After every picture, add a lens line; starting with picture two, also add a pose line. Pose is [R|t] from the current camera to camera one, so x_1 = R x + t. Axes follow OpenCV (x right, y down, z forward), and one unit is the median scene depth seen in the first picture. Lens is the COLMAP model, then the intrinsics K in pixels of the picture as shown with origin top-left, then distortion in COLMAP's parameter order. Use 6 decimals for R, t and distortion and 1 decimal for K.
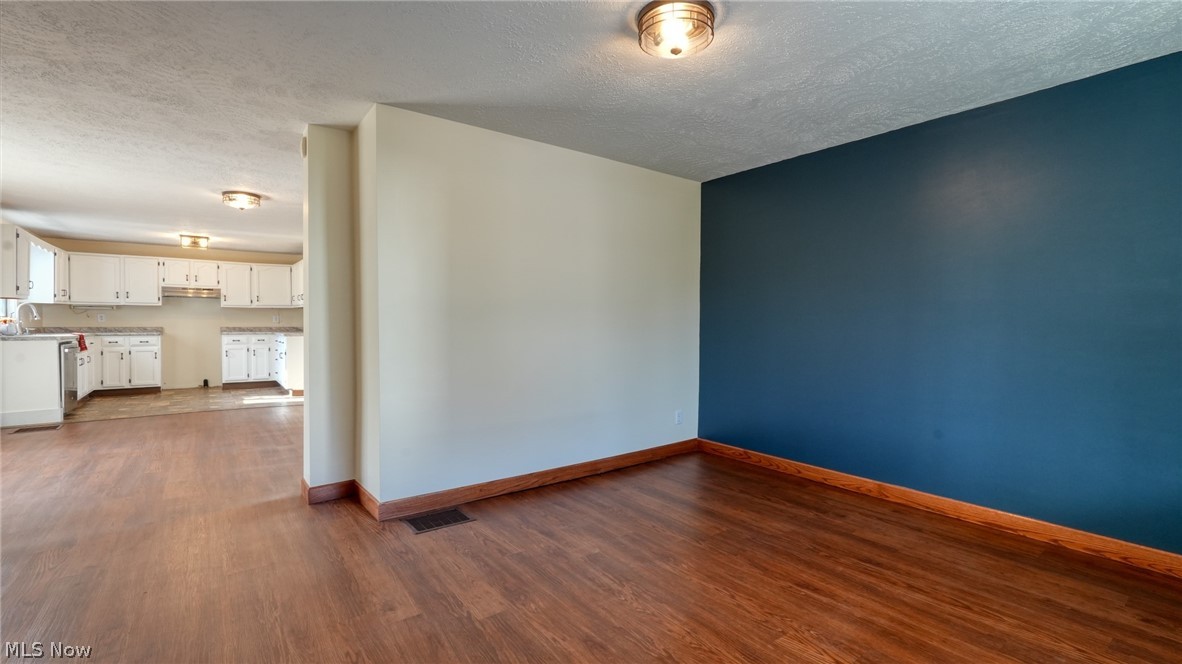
lens RADIAL K [[517.9, 0, 589.5], [0, 517.9, 332.8], [0, 0, 1]] dist [-0.015954, 0.007902]
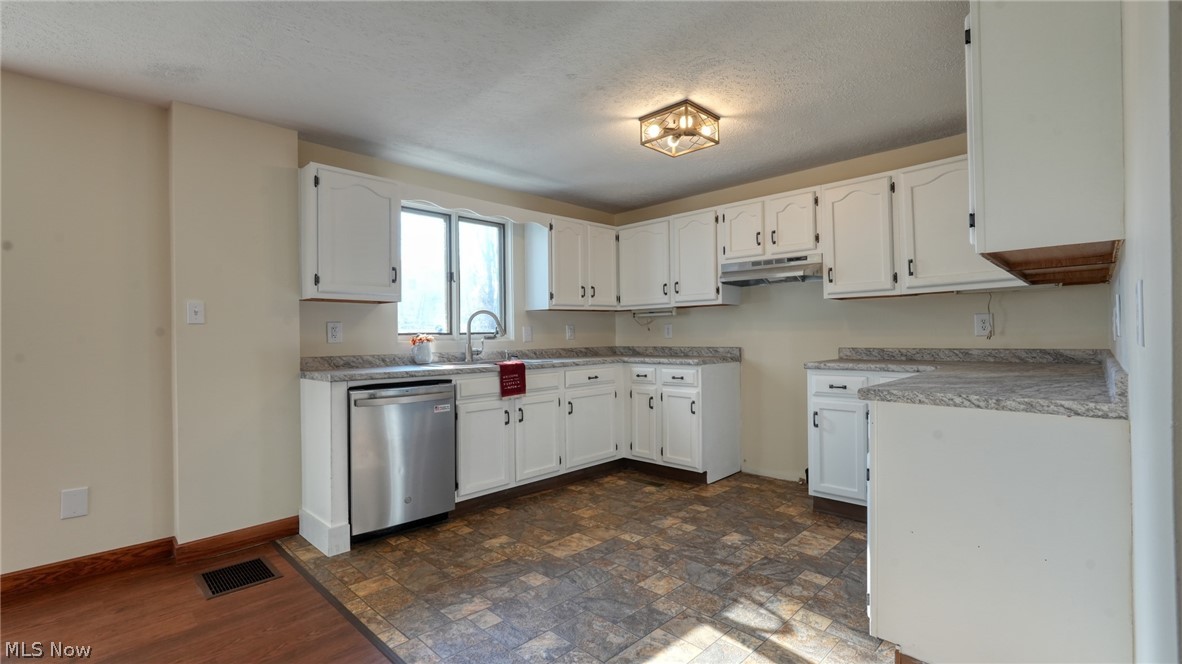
lens RADIAL K [[517.9, 0, 589.5], [0, 517.9, 332.8], [0, 0, 1]] dist [-0.015954, 0.007902]
pose [[0.144795, -0.012951, -0.989377, -0.390440], [-0.006161, 0.999883, -0.013991, -0.018885], [0.989443, 0.008122, 0.144698, 0.862348]]
